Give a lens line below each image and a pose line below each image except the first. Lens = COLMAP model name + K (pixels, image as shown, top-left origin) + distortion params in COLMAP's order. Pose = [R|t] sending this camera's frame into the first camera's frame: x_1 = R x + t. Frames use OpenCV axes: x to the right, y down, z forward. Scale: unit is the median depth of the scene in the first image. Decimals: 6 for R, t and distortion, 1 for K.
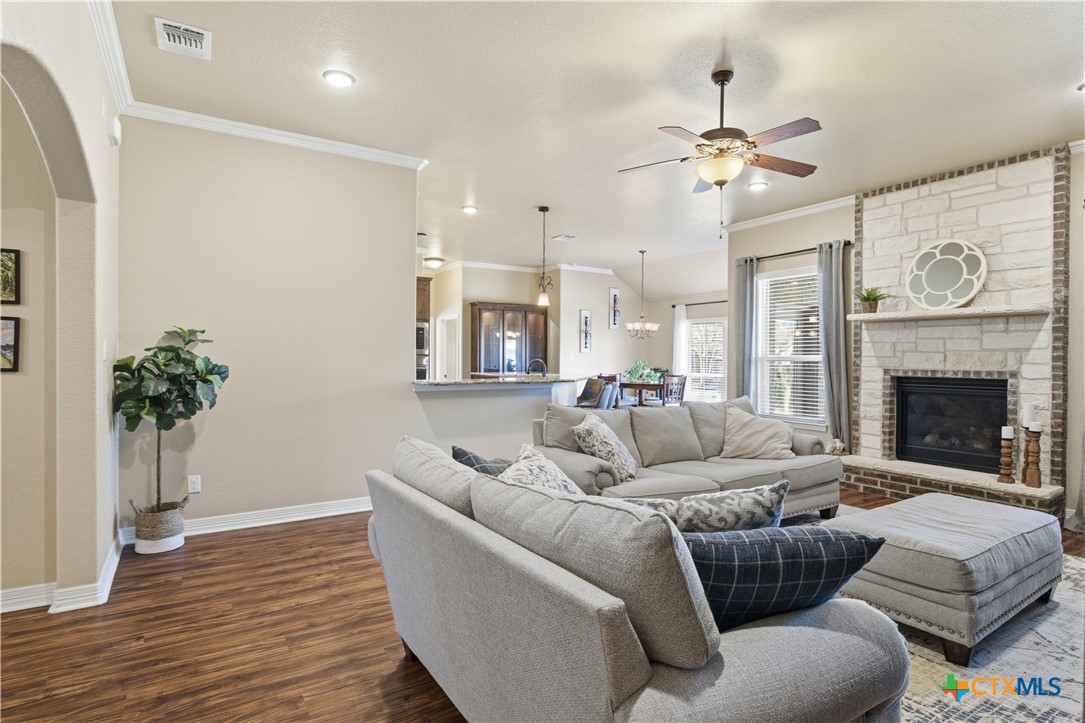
lens RADIAL K [[562.4, 0, 547.1], [0, 562.4, 366.1], [0, 0, 1]] dist [-0.006834, 0.000031]
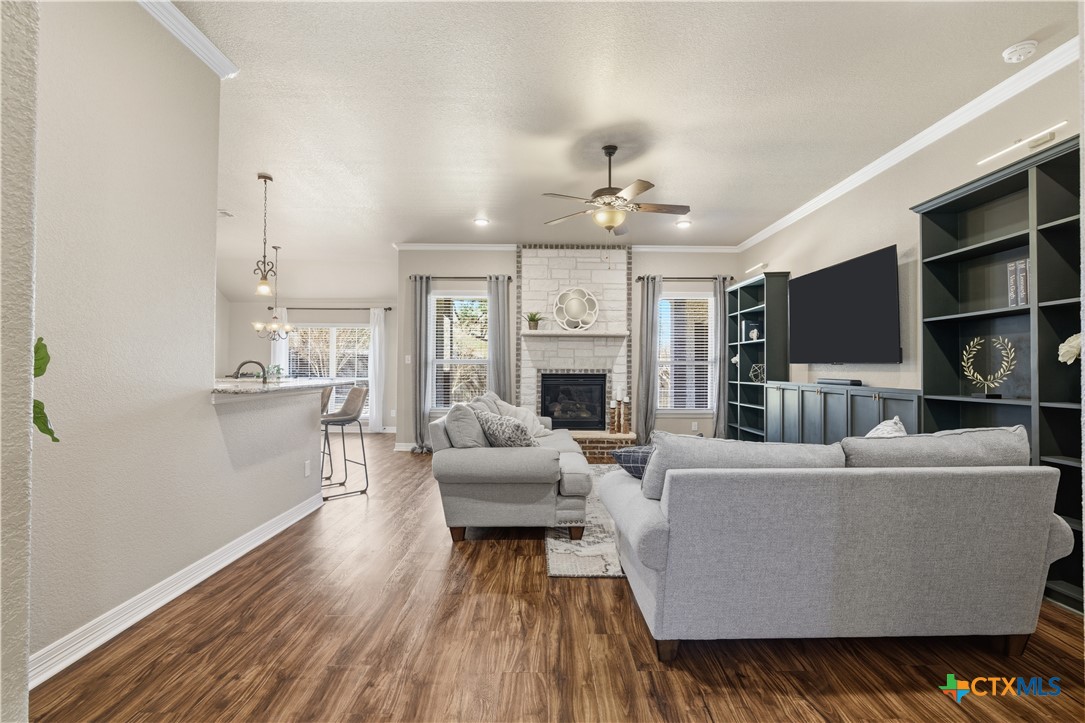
lens RADIAL K [[487.1, 0, 546.1], [0, 487.1, 367.6], [0, 0, 1]] dist [-0.004589, 0.001103]
pose [[0.520573, -0.000859, 0.853817, -0.510160], [0.011679, 0.999913, -0.006115, 0.010877], [-0.853737, 0.013155, 0.520538, 0.353527]]
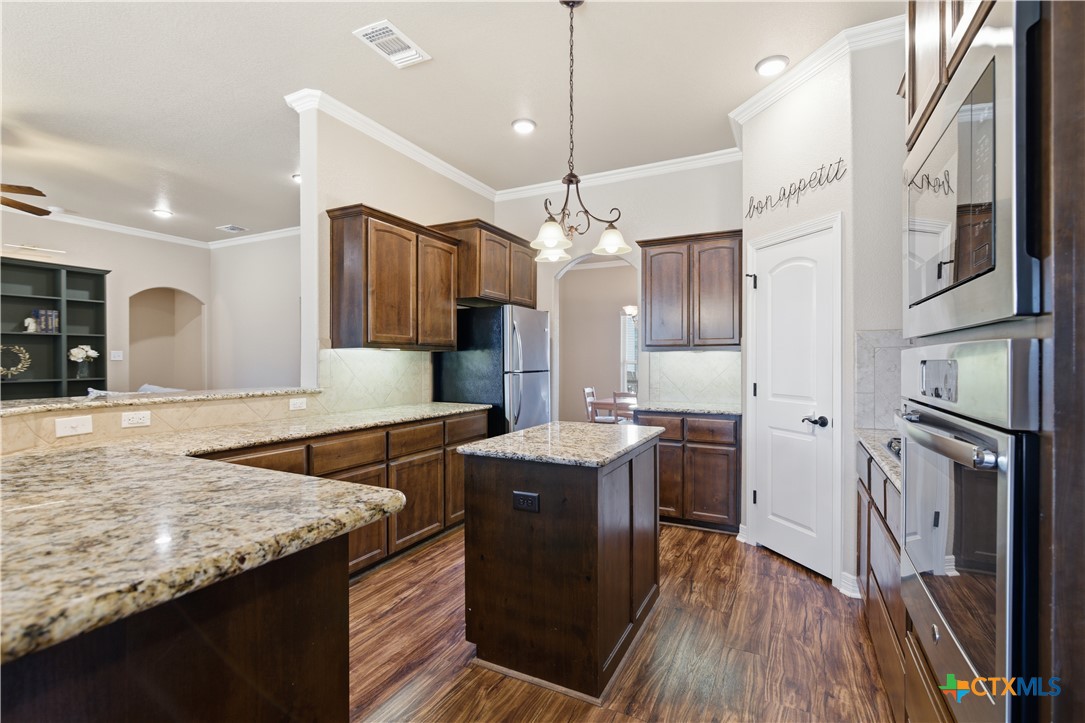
lens RADIAL K [[487.1, 0, 545.7], [0, 487.1, 361.8], [0, 0, 1]] dist [-0.004589, 0.001103]
pose [[-0.853985, -0.004042, -0.520282, -0.162518], [-0.014471, 0.999767, 0.015986, -0.022789], [0.520097, 0.021181, -0.853845, 1.690688]]
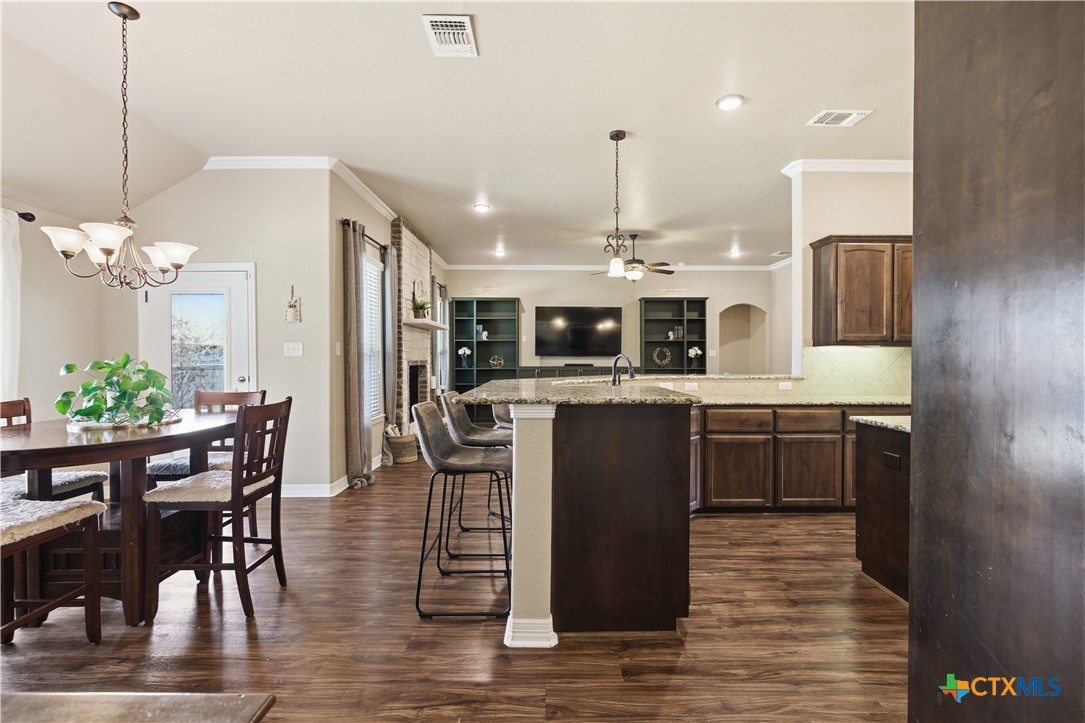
lens RADIAL K [[487.1, 0, 547.0], [0, 487.1, 356.7], [0, 0, 1]] dist [-0.004589, 0.001103]
pose [[-0.851925, -0.004933, 0.523641, -0.305578], [0.004738, 0.999842, 0.017127, -0.025038], [-0.523643, 0.017071, -0.851767, 1.971181]]
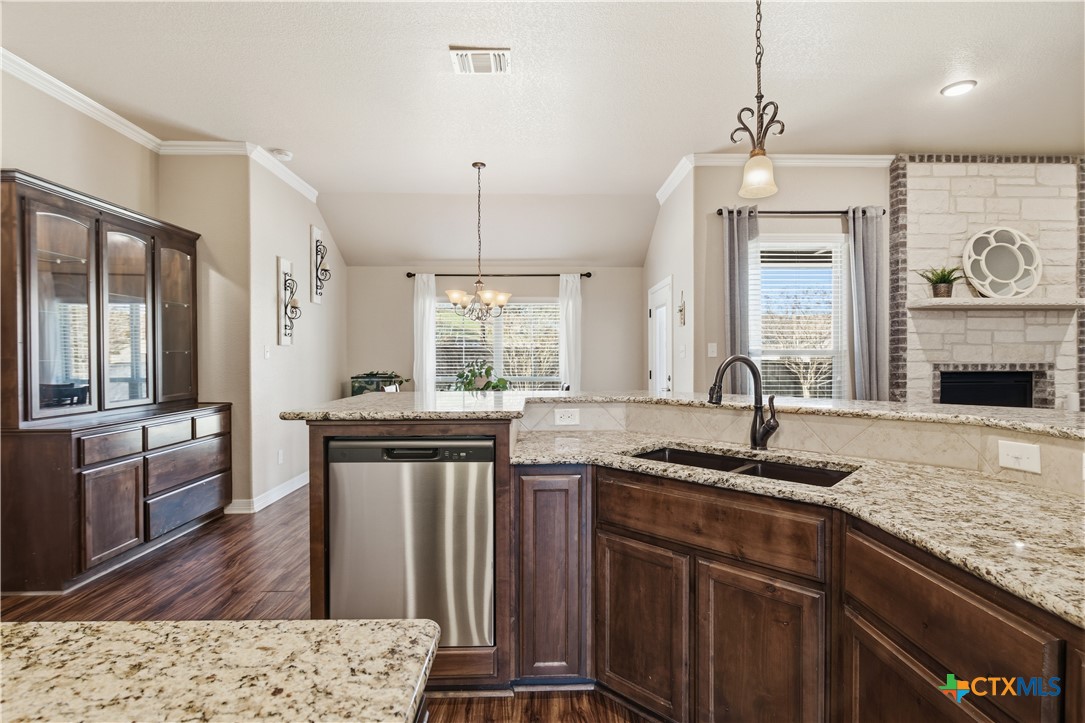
lens RADIAL K [[506.1, 0, 543.9], [0, 506.1, 358.3], [0, 0, 1]] dist [-0.005790, 0.000338]
pose [[0.511348, -0.010112, 0.859314, -0.414899], [0.020213, 0.999796, -0.000263, -0.016917], [-0.859136, 0.017504, 0.511448, 1.224619]]
